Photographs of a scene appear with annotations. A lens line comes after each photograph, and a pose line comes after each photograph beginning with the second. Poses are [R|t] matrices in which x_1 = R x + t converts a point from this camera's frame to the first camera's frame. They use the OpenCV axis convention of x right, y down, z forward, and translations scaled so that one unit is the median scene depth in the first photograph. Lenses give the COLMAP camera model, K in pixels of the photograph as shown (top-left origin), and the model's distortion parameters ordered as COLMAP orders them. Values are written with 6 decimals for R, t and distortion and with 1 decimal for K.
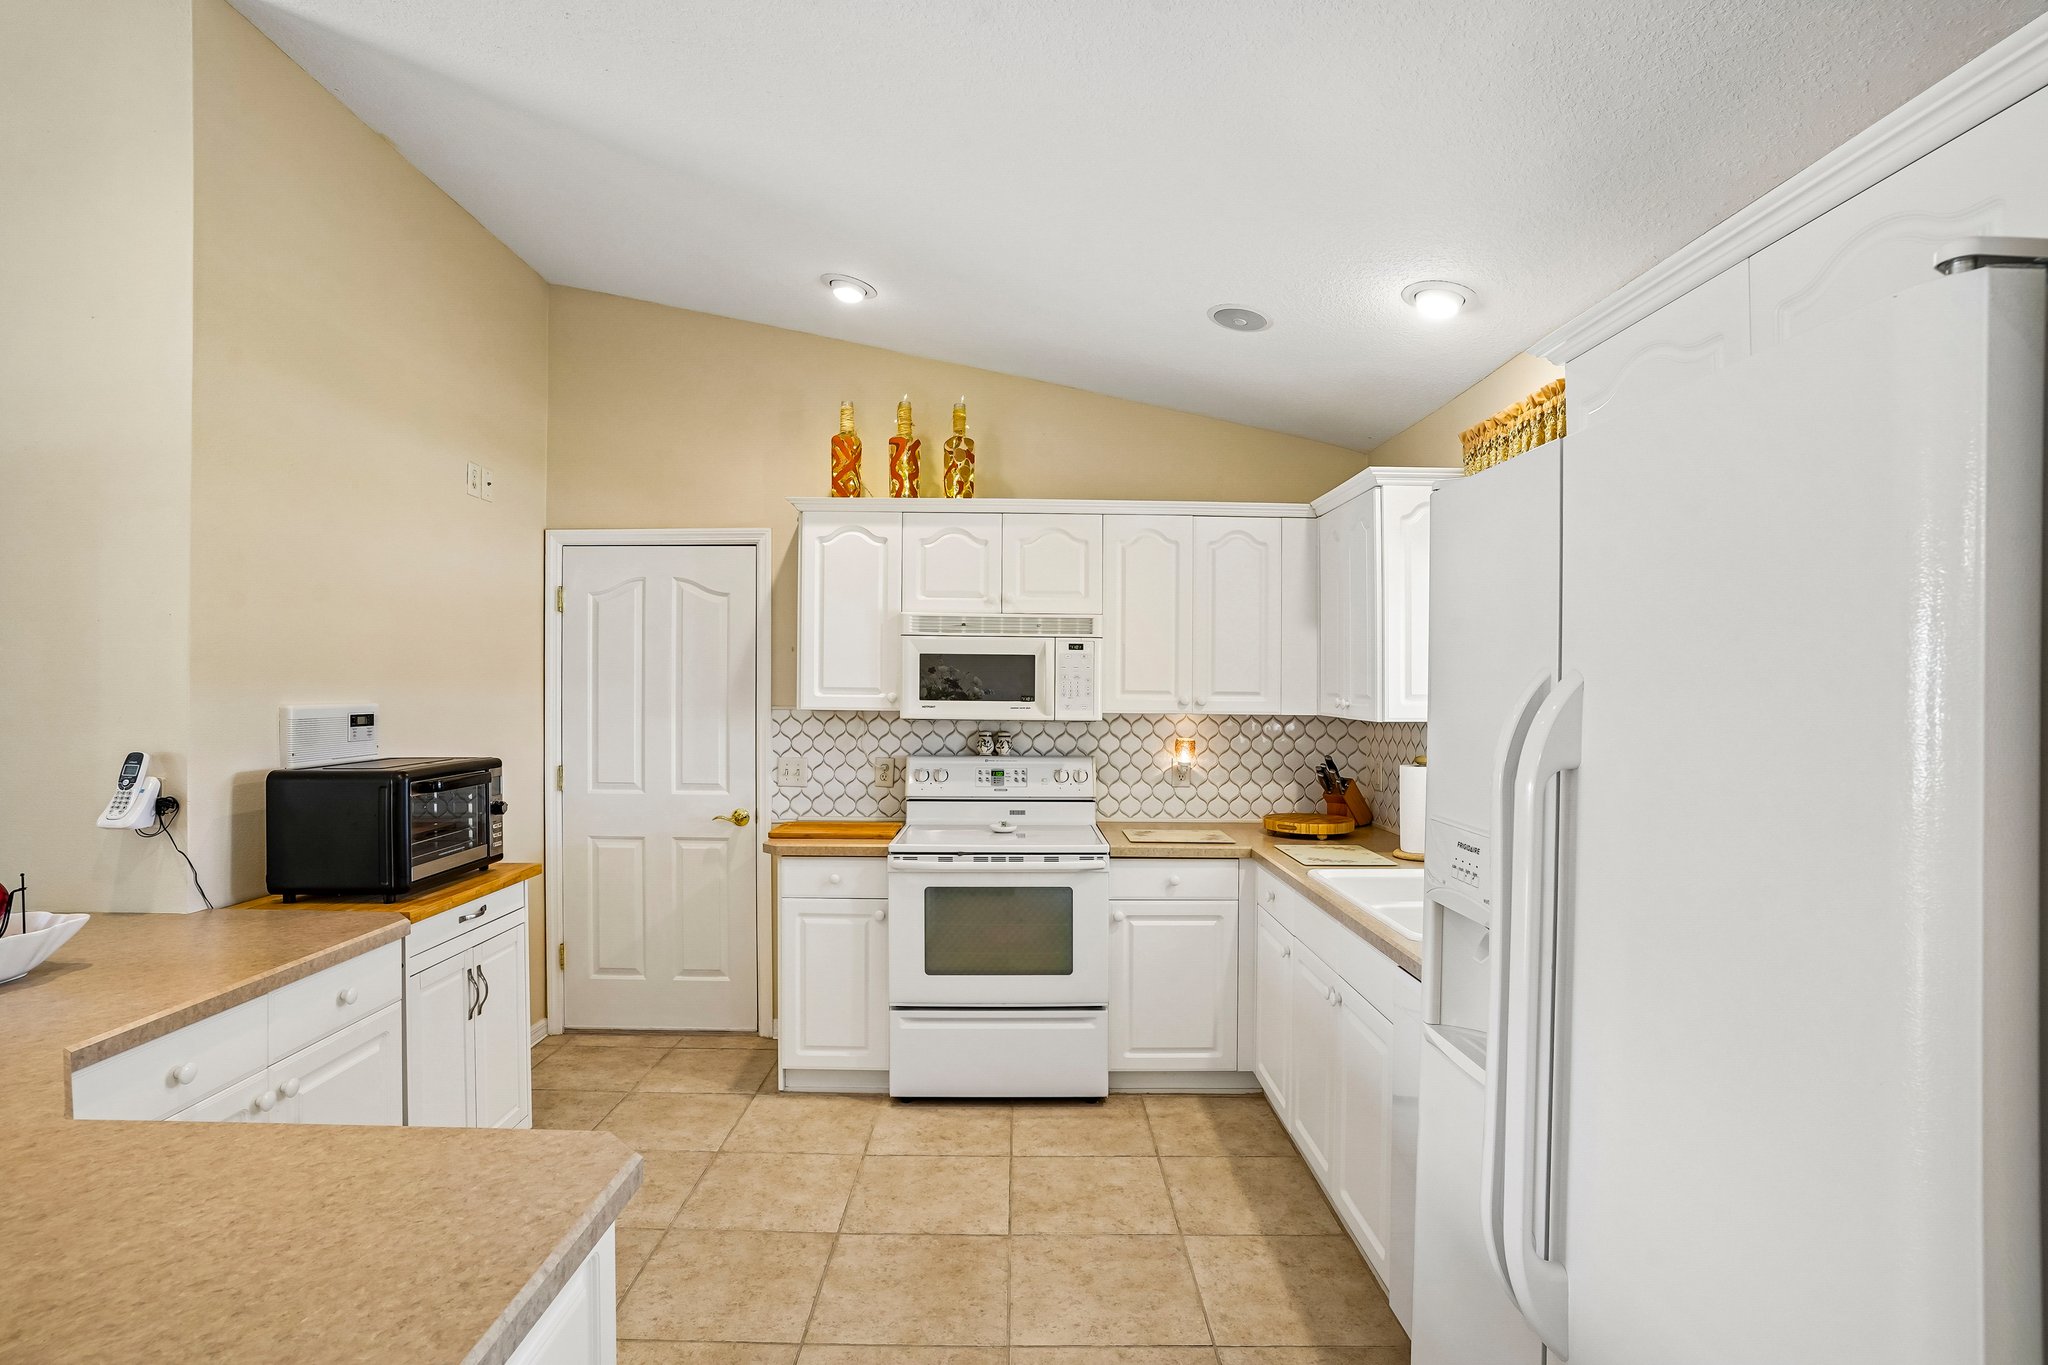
lens RADIAL K [[1000.4, 0, 1033.5], [0, 1000.4, 683.5], [0, 0, 1]] dist [-0.039670, 0.004884]
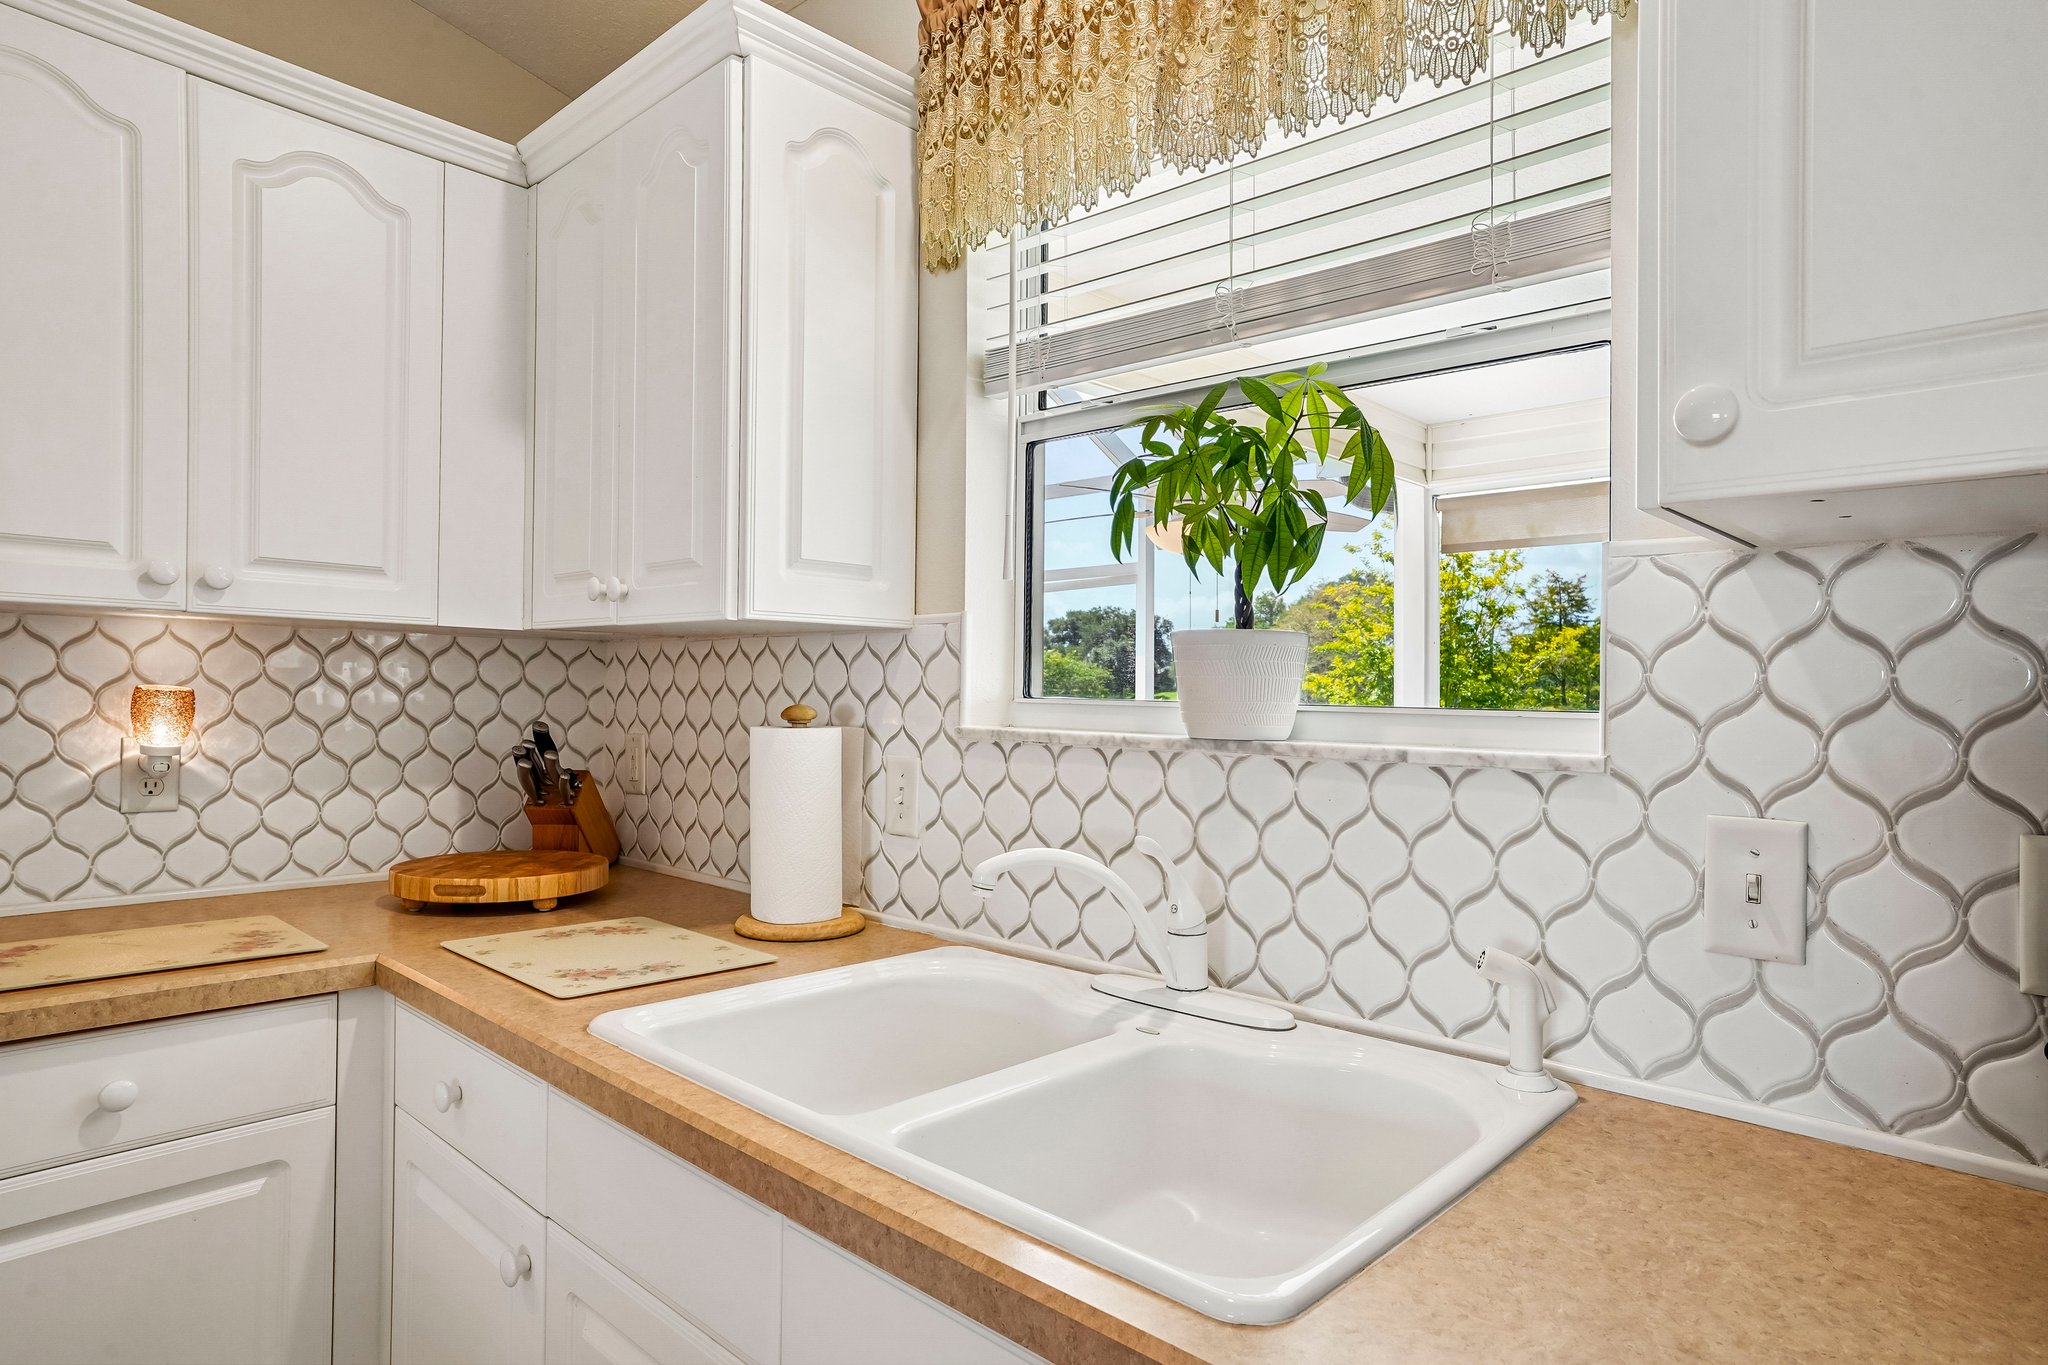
lens RADIAL K [[1157.2, 0, 1023.2], [0, 1157.2, 692.0], [0, 0, 1]] dist [-0.029694, 0.008054]
pose [[0.703839, 0.002521, 0.710355, 0.077606], [-0.010987, 0.999913, 0.007338, 0.054170], [-0.710275, -0.012970, 0.703805, 0.486030]]
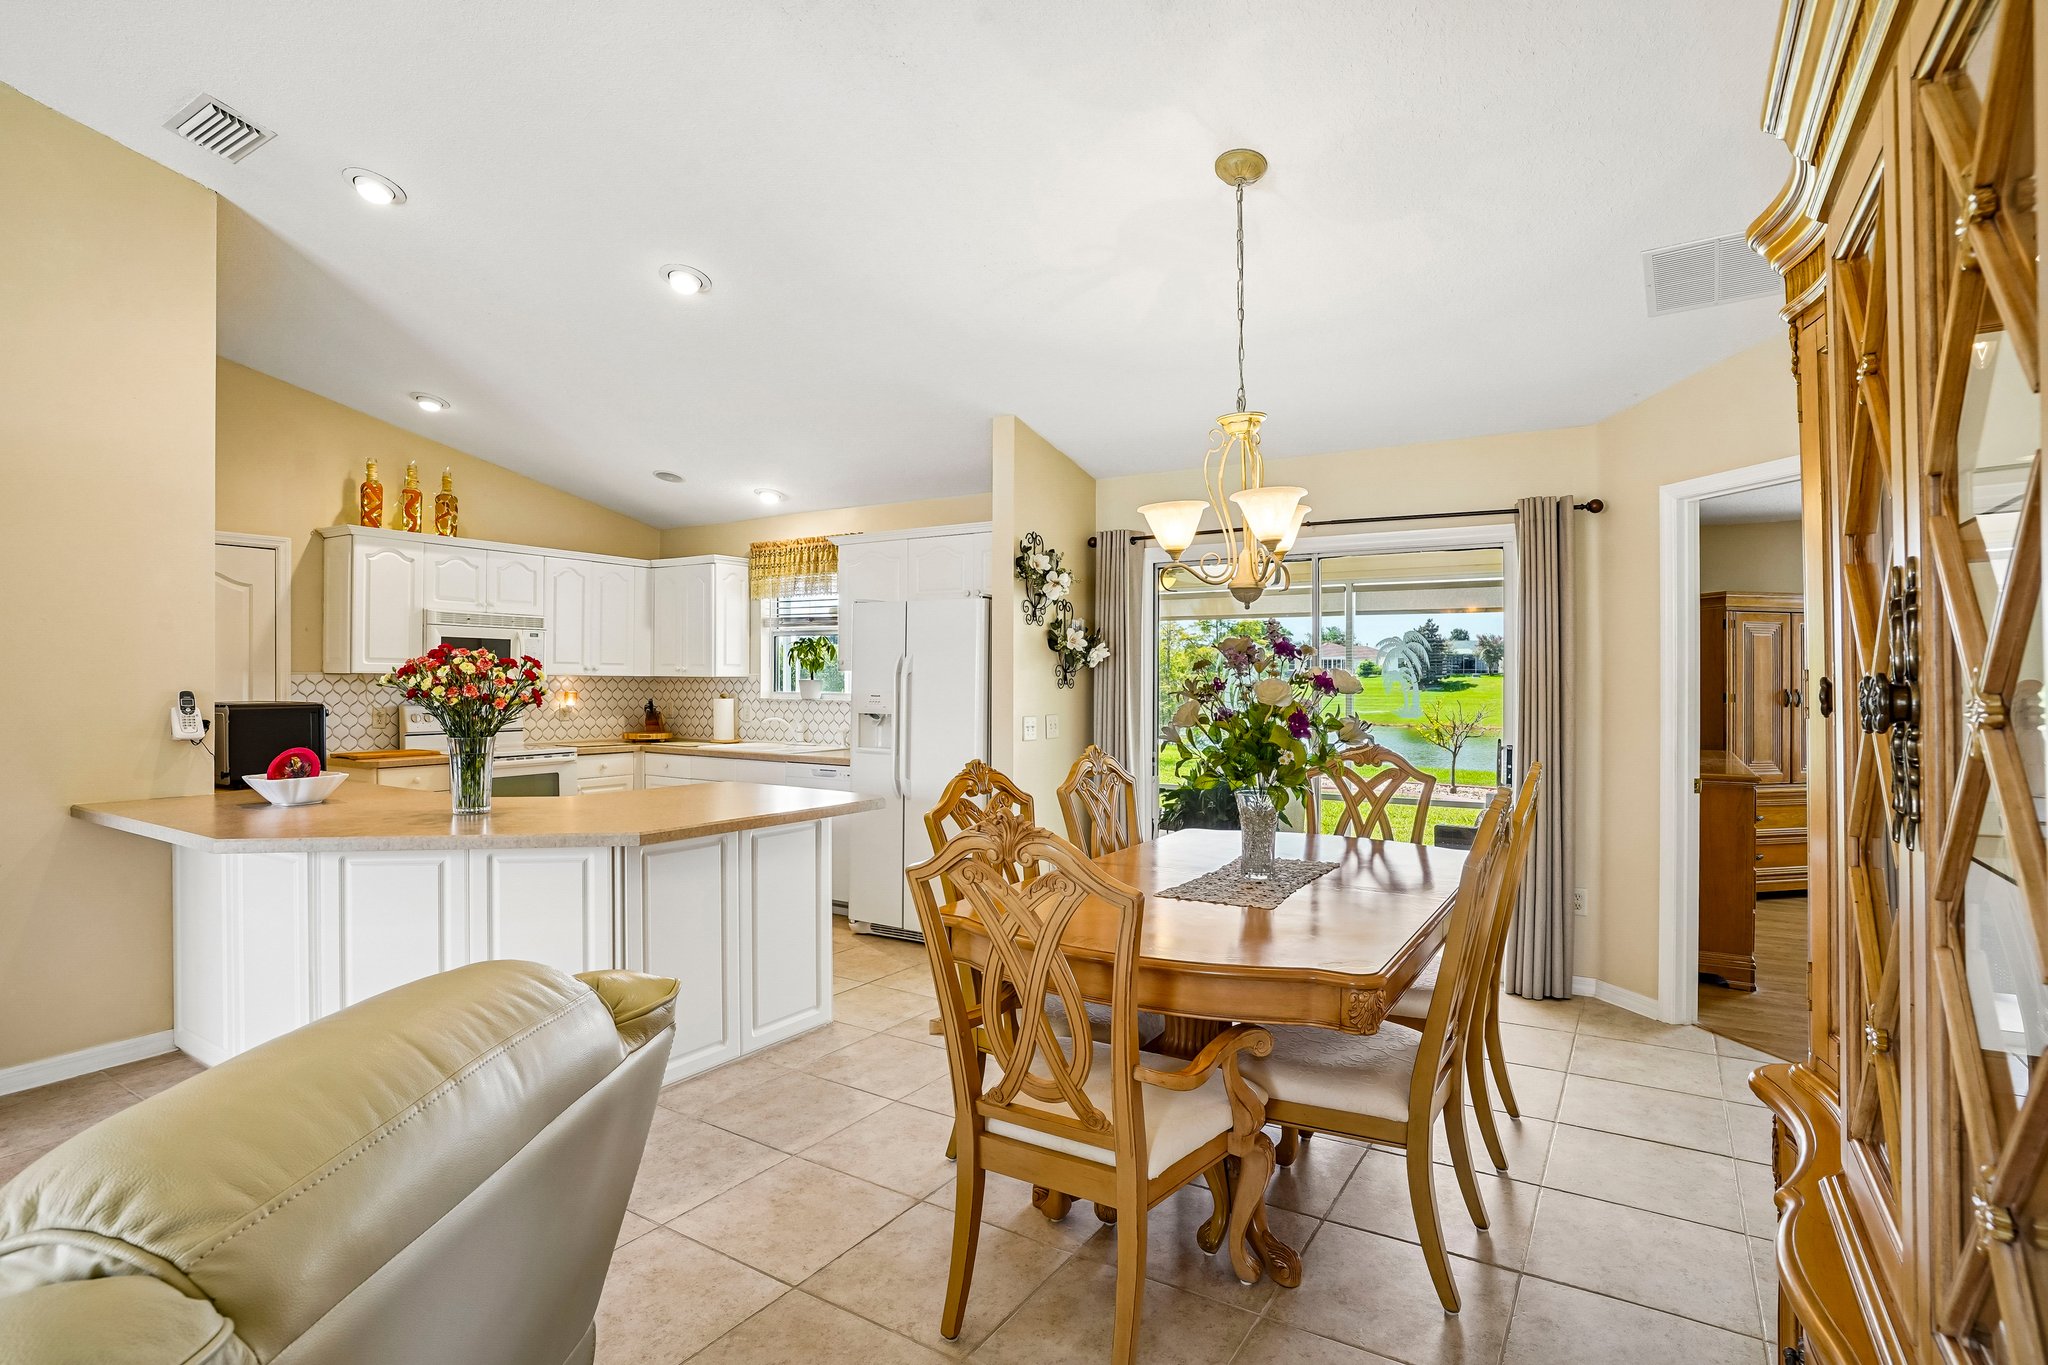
lens RADIAL K [[1012.0, 0, 994.7], [0, 1012.0, 689.8], [0, 0, 1]] dist [-0.039674, 0.001605]
pose [[0.573282, -0.013009, 0.819255, -0.879568], [-0.003896, 0.999819, 0.018603, 0.020349], [-0.819349, -0.013856, 0.573127, -0.581780]]
